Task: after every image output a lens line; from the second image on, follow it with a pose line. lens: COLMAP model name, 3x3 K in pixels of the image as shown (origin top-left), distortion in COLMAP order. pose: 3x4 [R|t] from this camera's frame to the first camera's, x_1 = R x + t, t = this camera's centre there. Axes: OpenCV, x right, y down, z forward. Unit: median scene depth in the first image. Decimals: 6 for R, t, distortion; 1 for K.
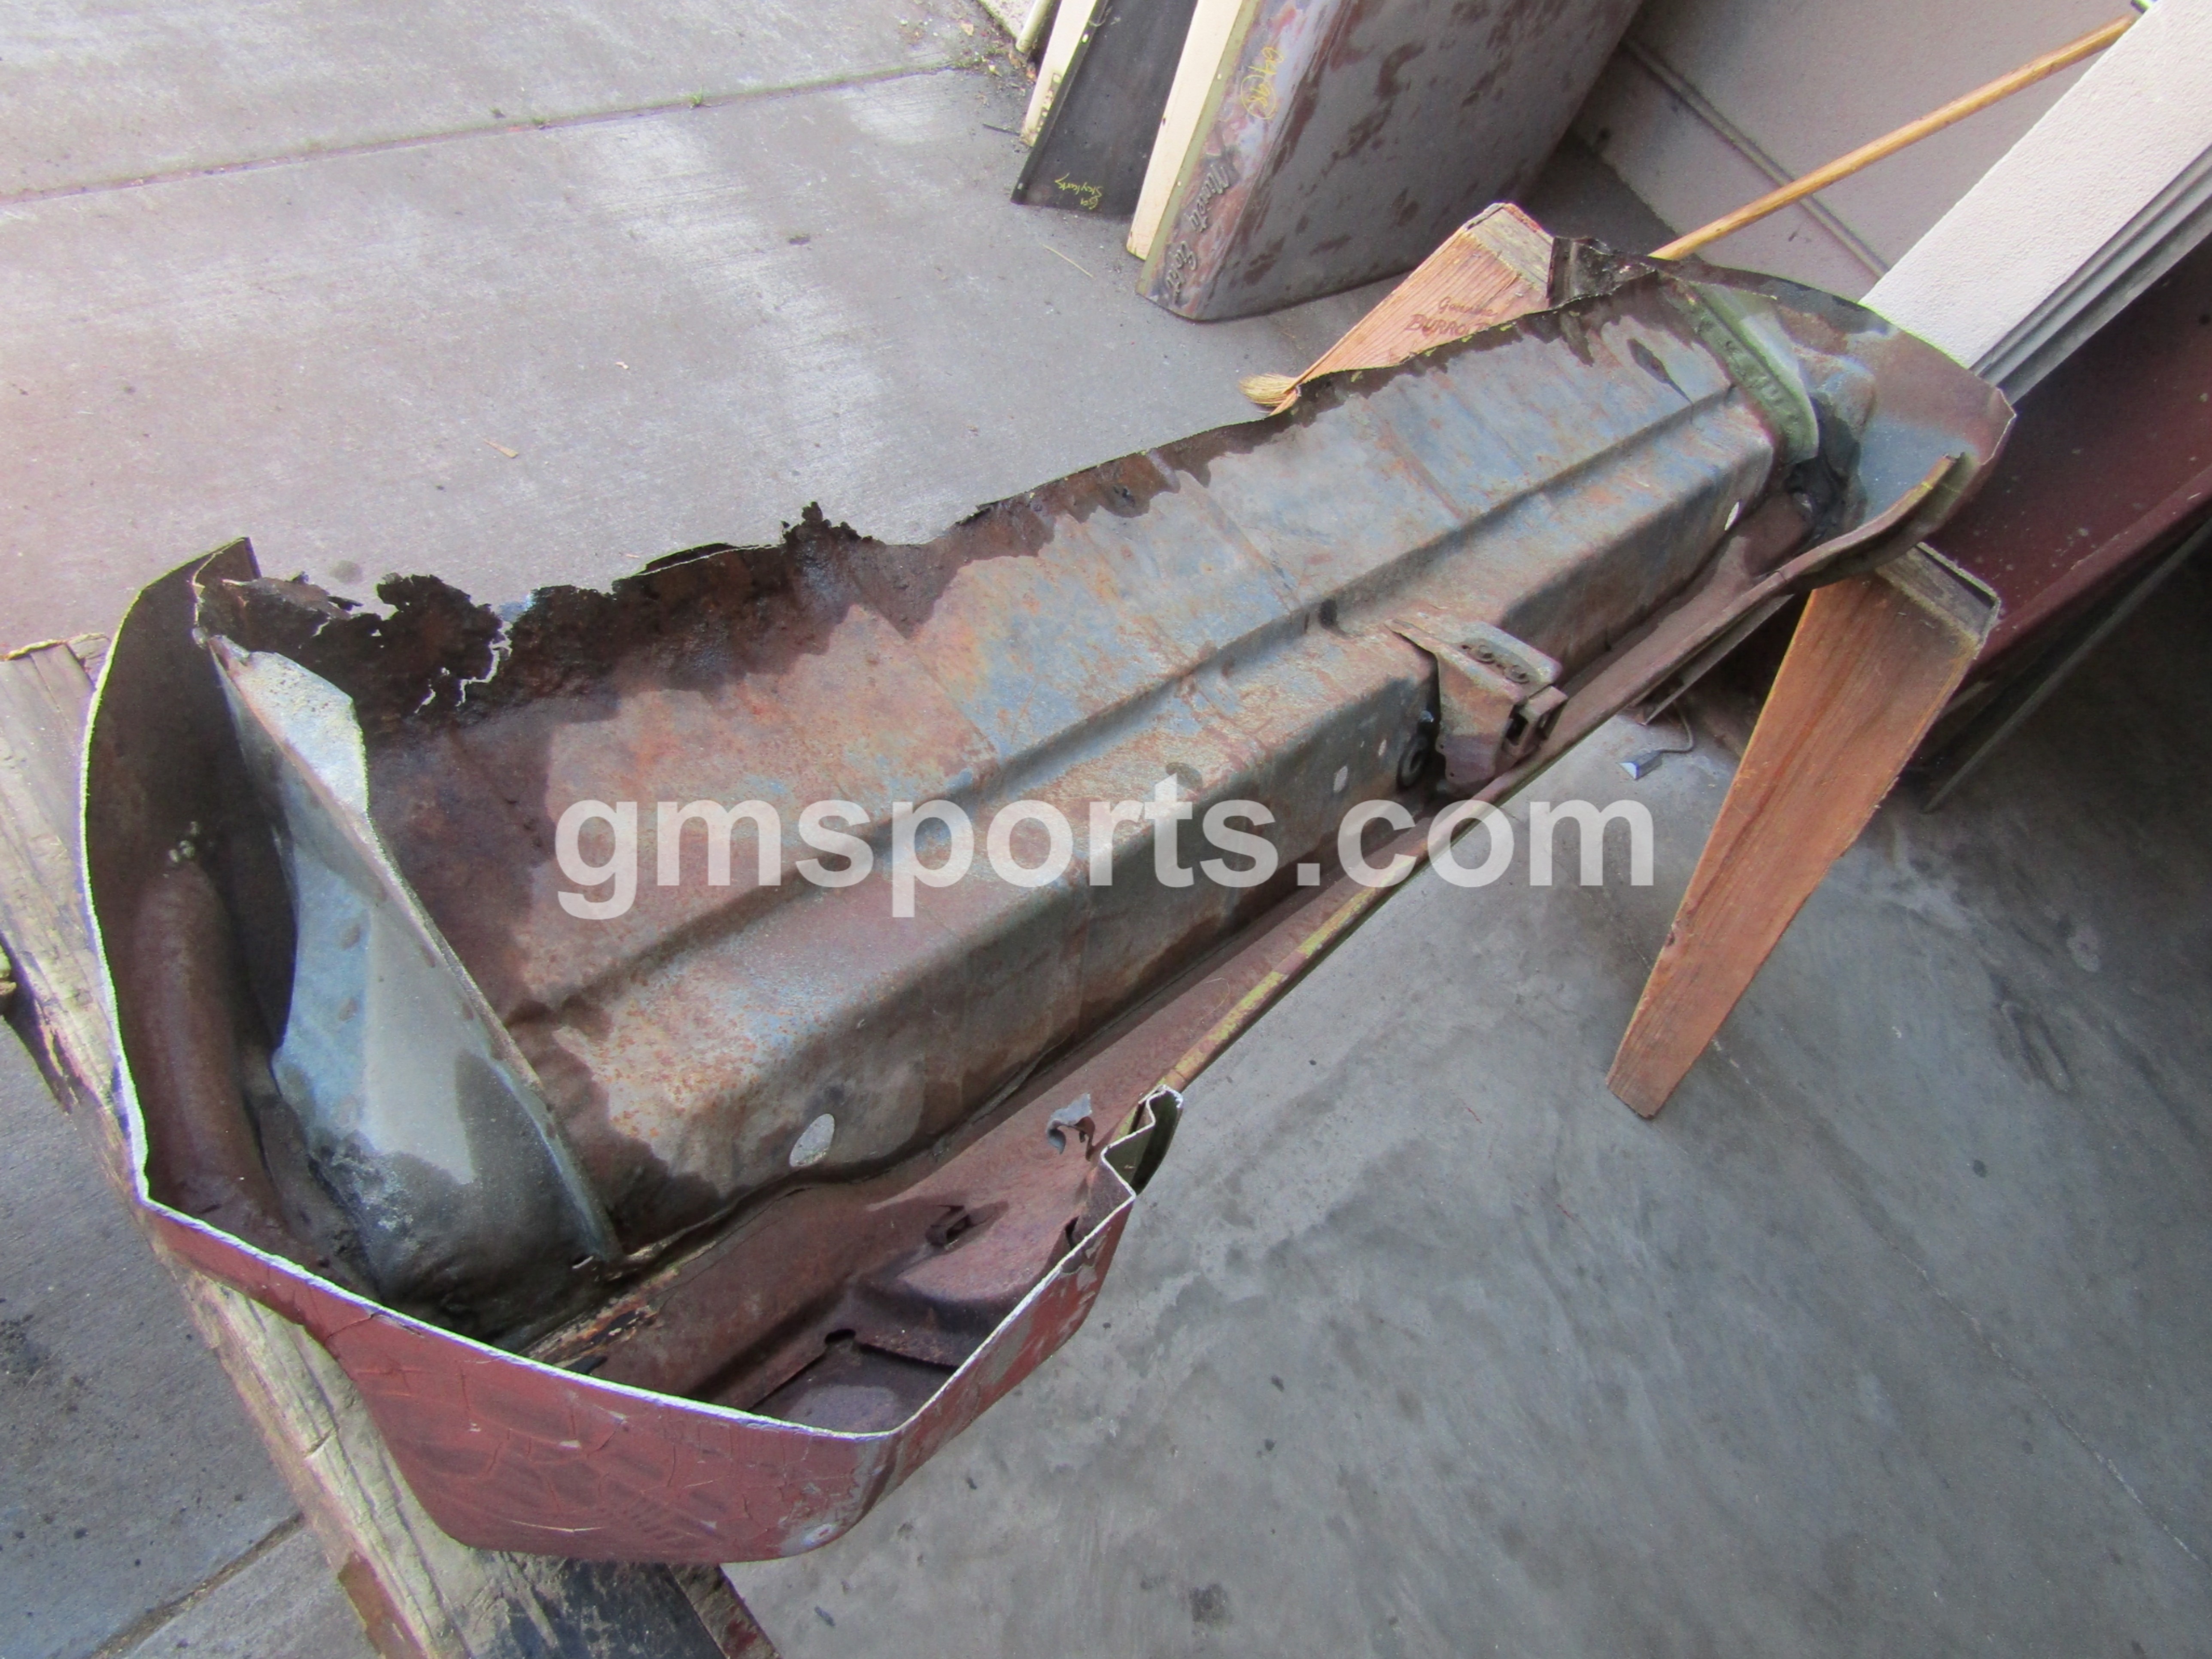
lens RADIAL K [[1571.7, 0, 1105.7], [0, 1571.7, 841.6], [0, 0, 1]] dist [-0.005055, -0.000577]
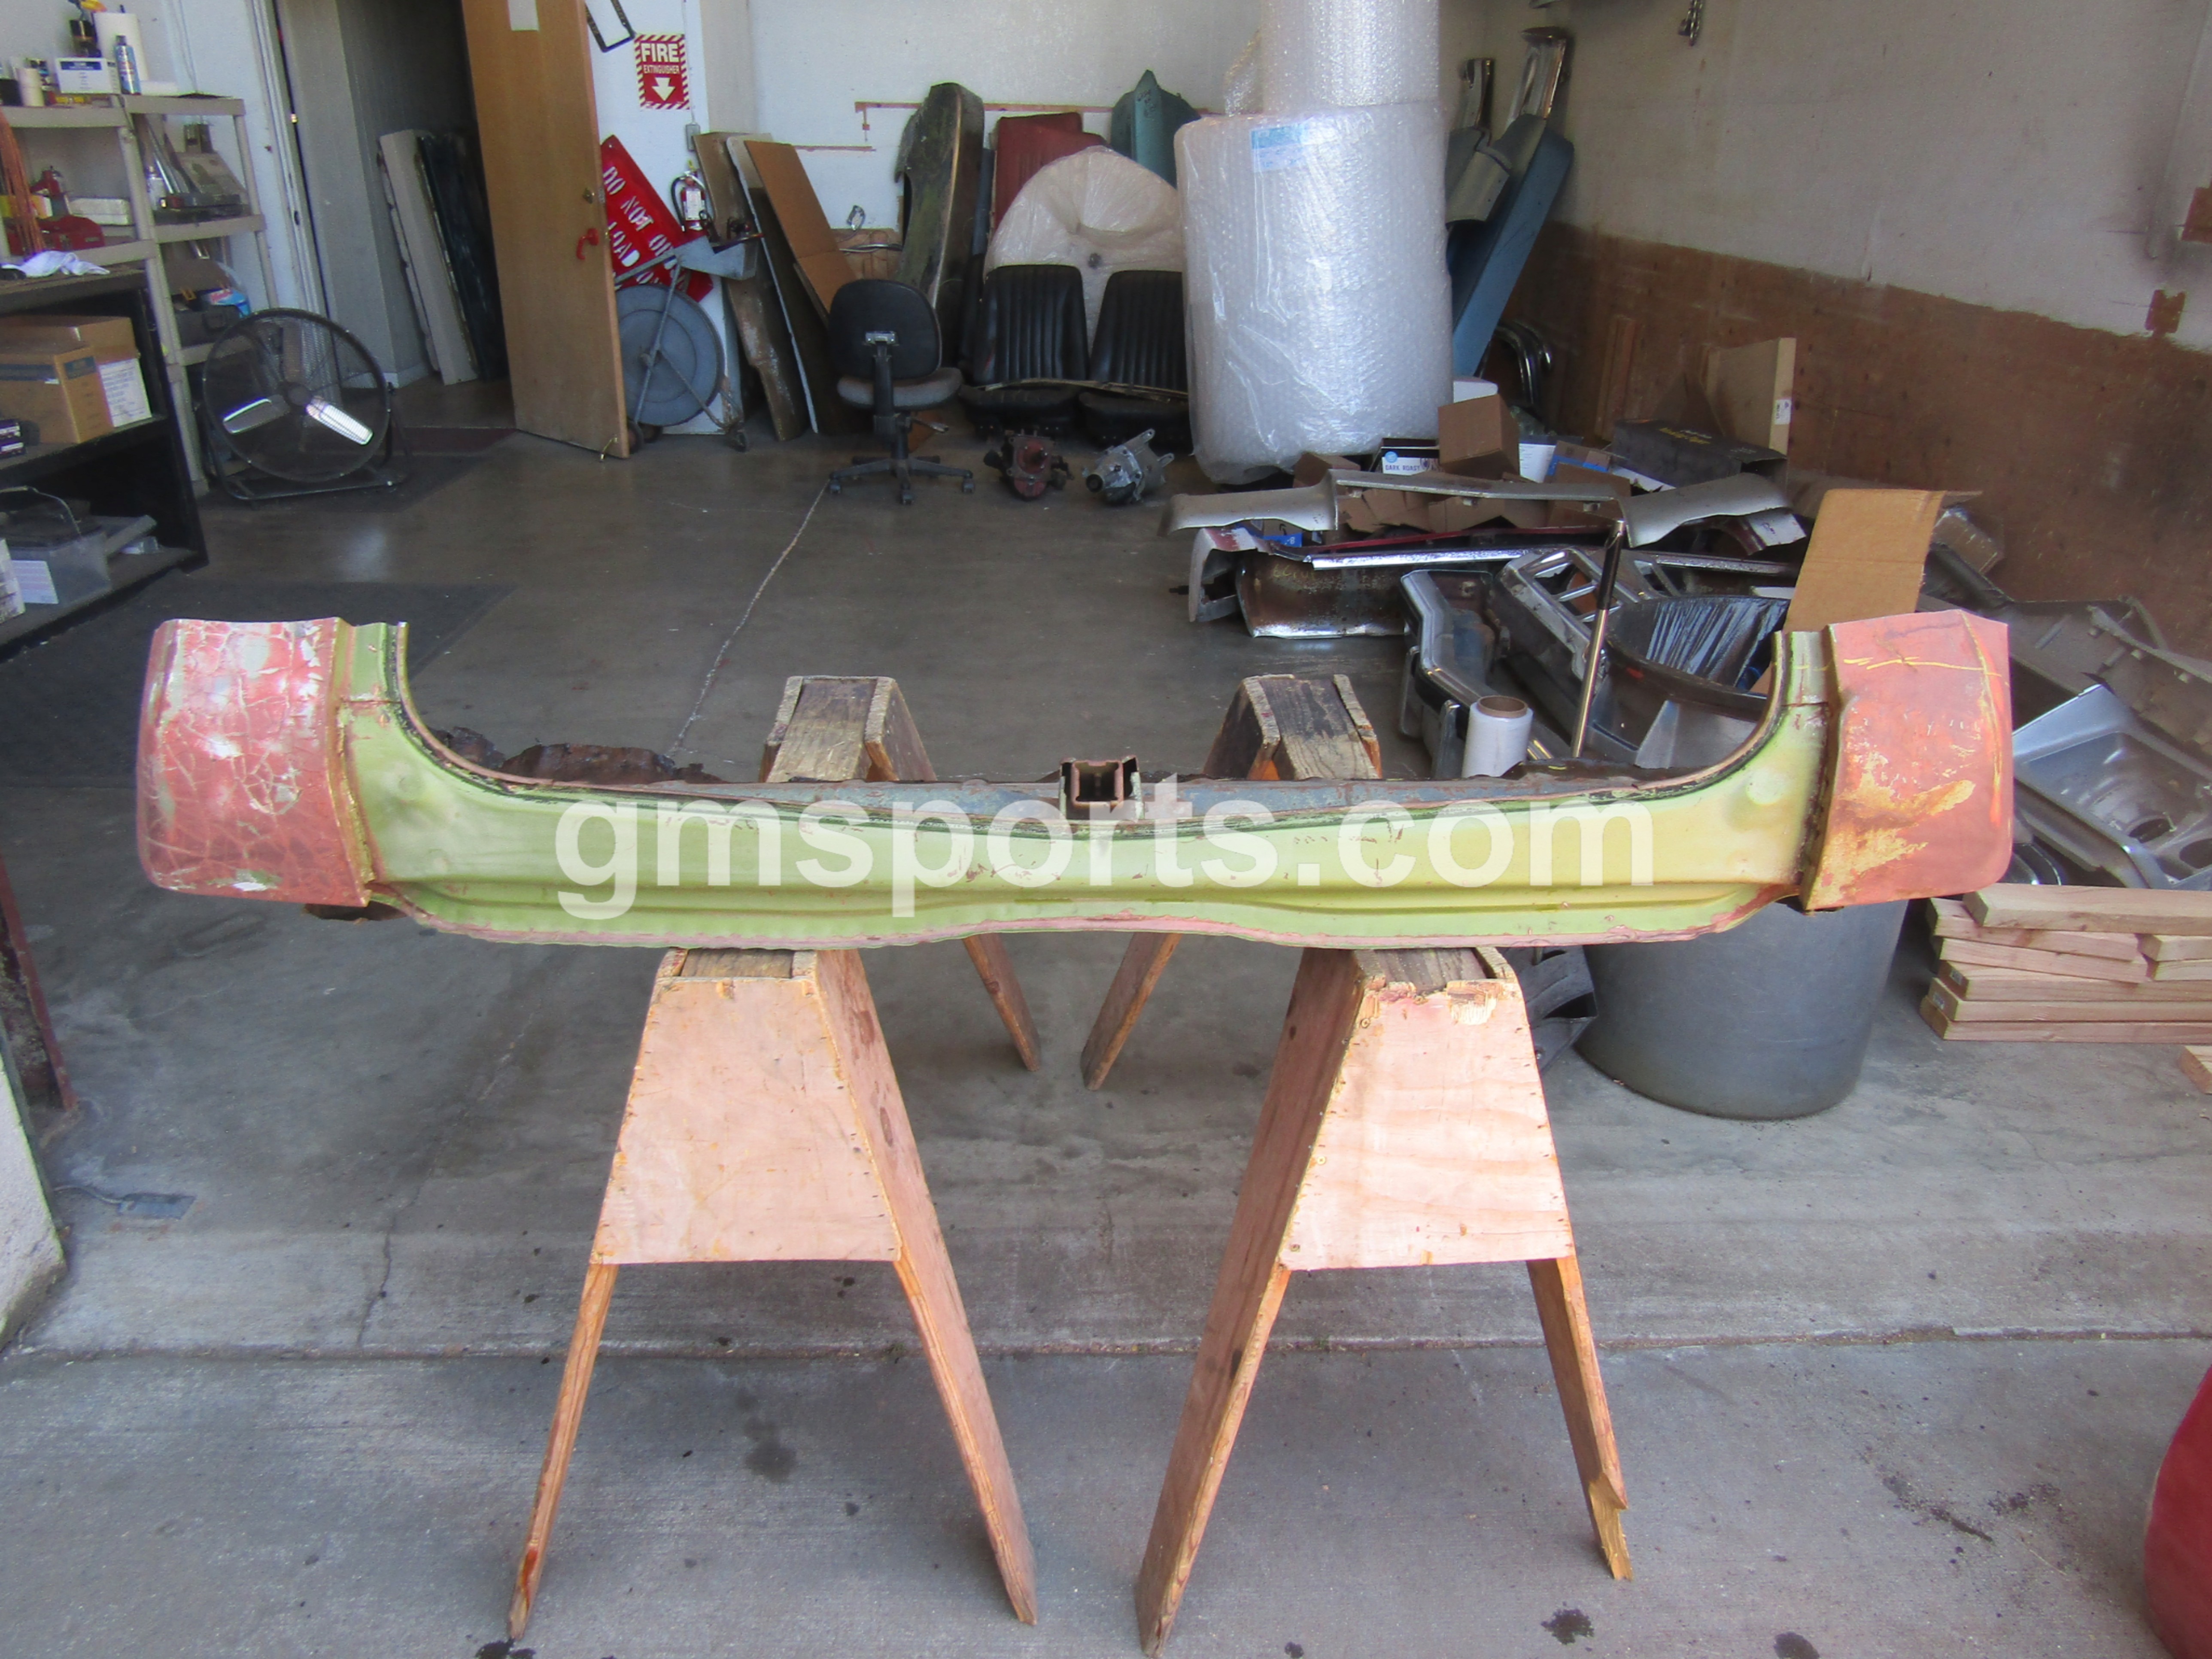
lens RADIAL K [[1571.7, 0, 1112.7], [0, 1571.7, 824.1], [0, 0, 1]] dist [-0.005055, -0.000577]
pose [[-0.654393, -0.647103, 0.391187, -0.285100], [0.364906, 0.182857, 0.912911, -1.005045], [-0.662278, 0.740150, 0.116472, 0.634622]]
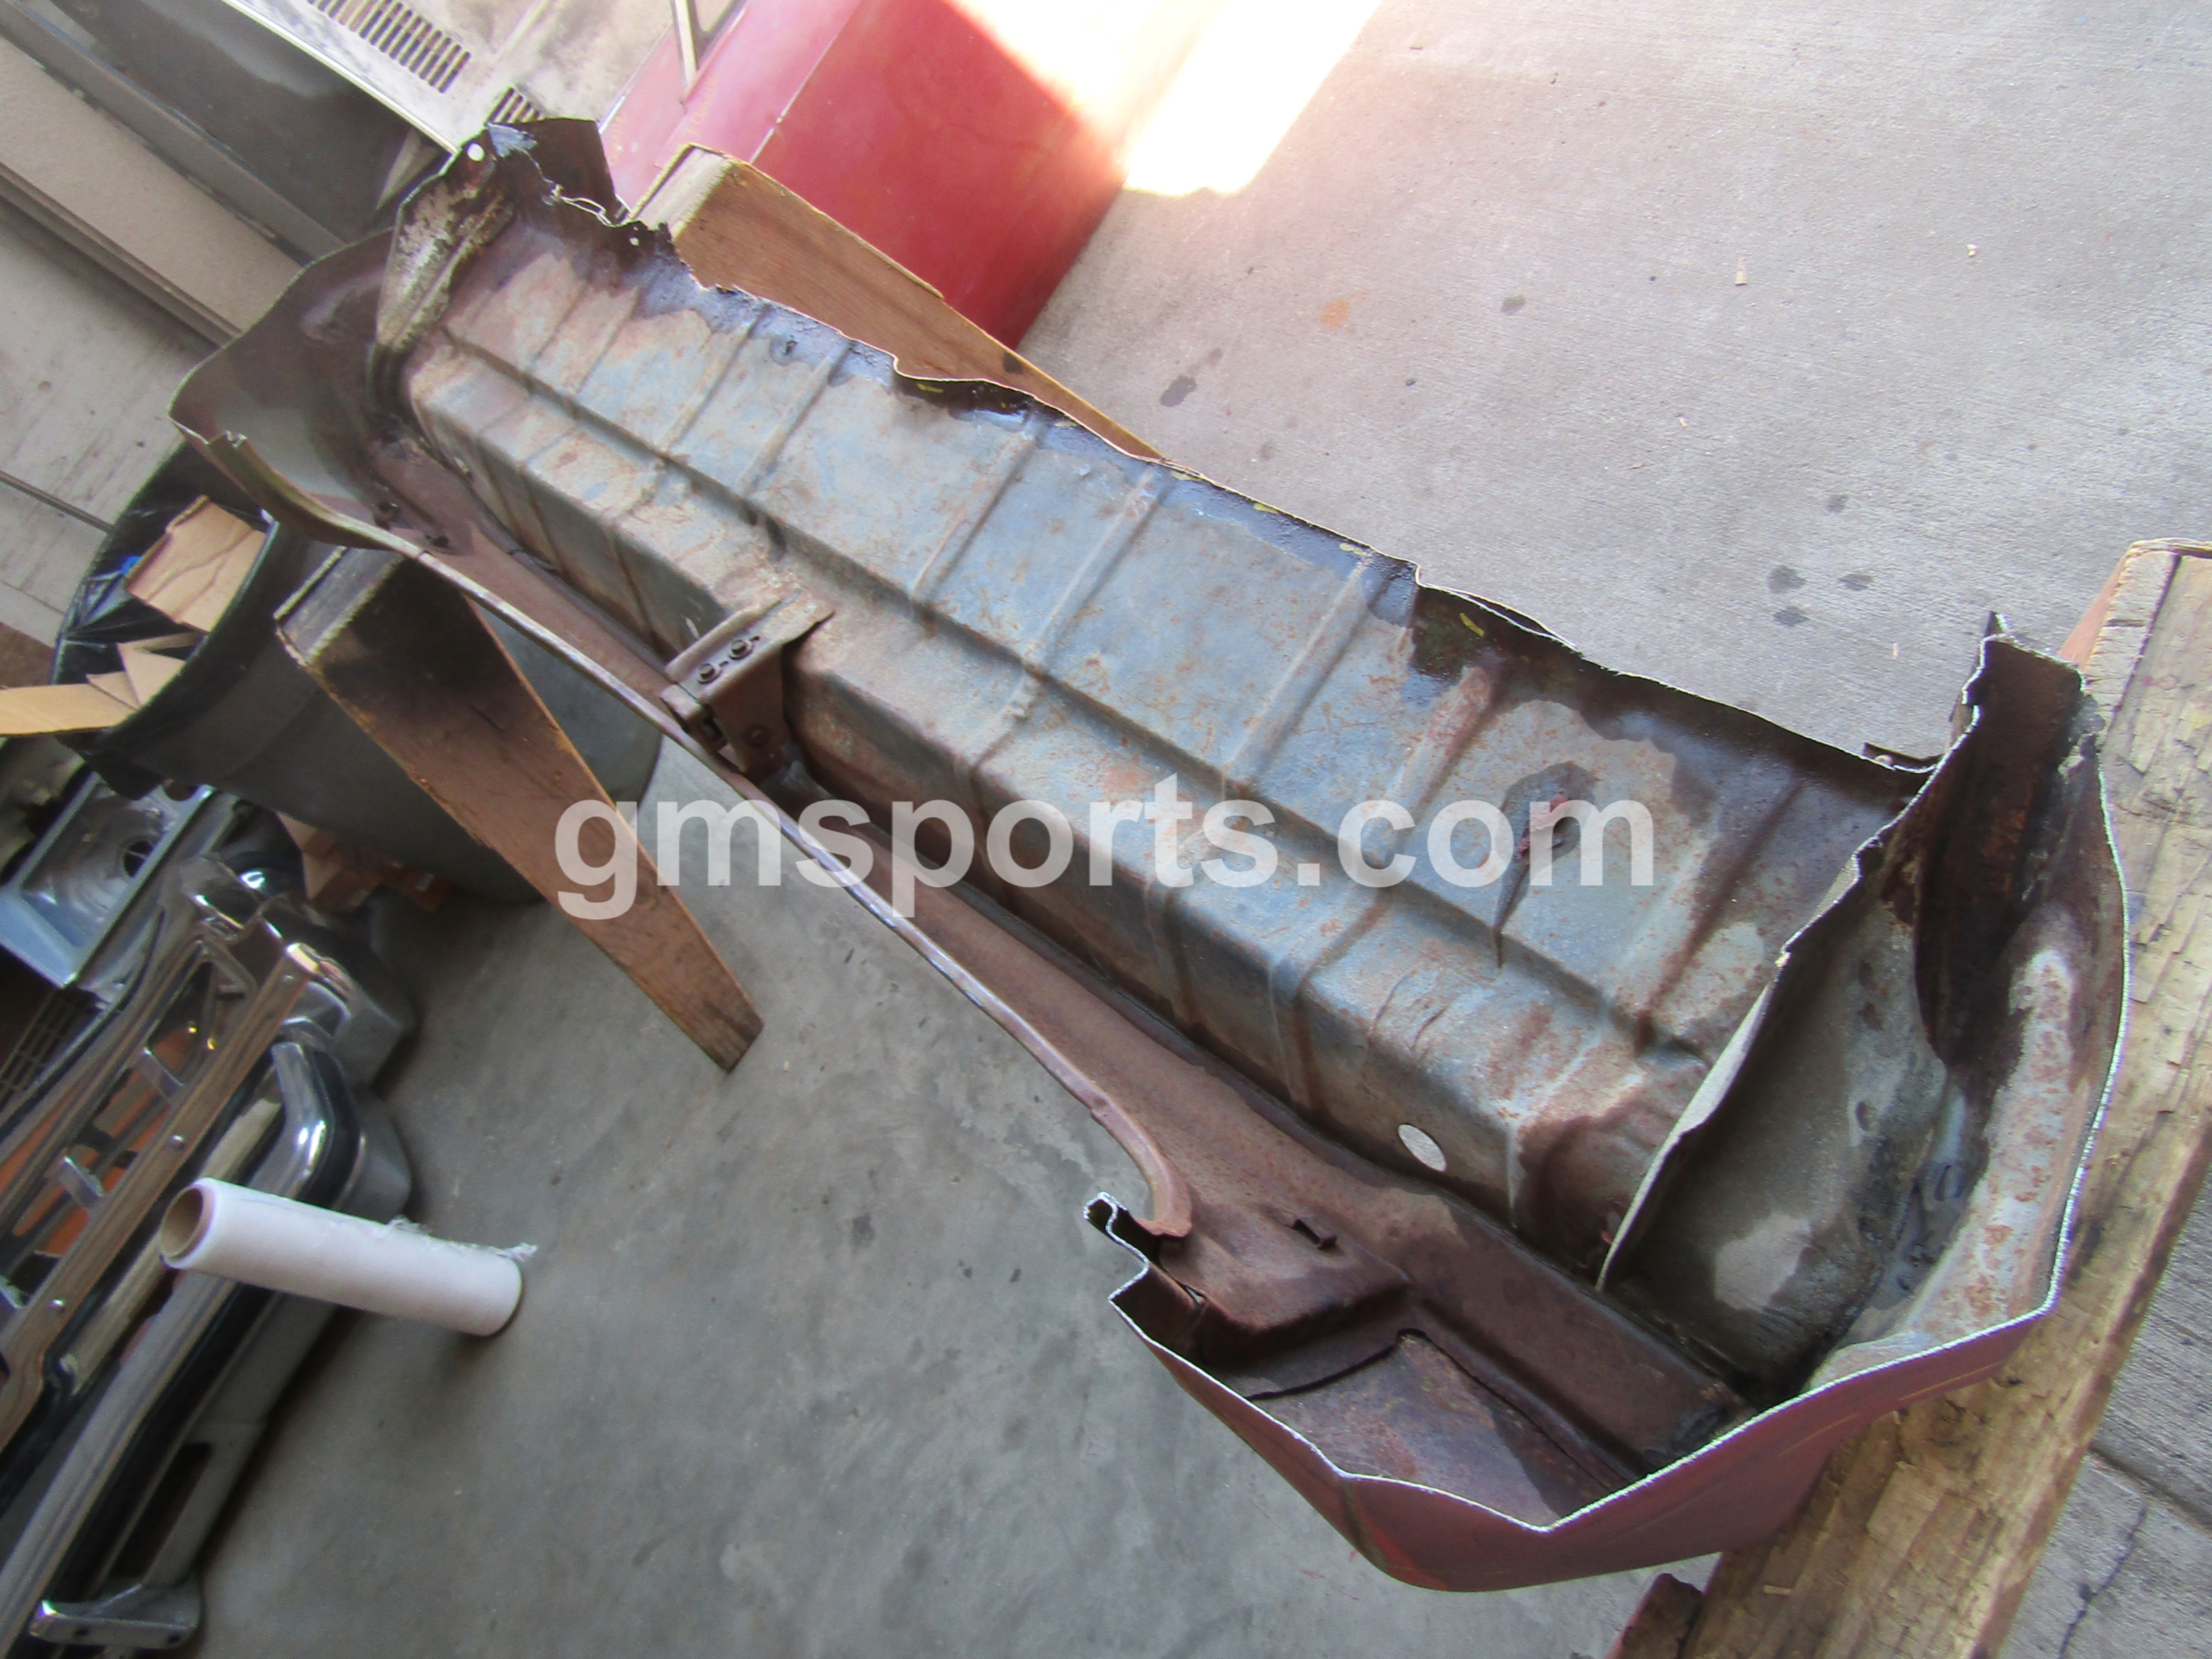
lens RADIAL K [[1571.7, 0, 1078.7], [0, 1571.7, 822.2], [0, 0, 1]] dist [-0.005055, -0.000577]
pose [[-0.185782, 0.610656, -0.769795, 0.728247], [-0.408673, 0.664437, 0.625707, -0.532685], [0.893572, 0.430840, 0.126118, 0.764162]]
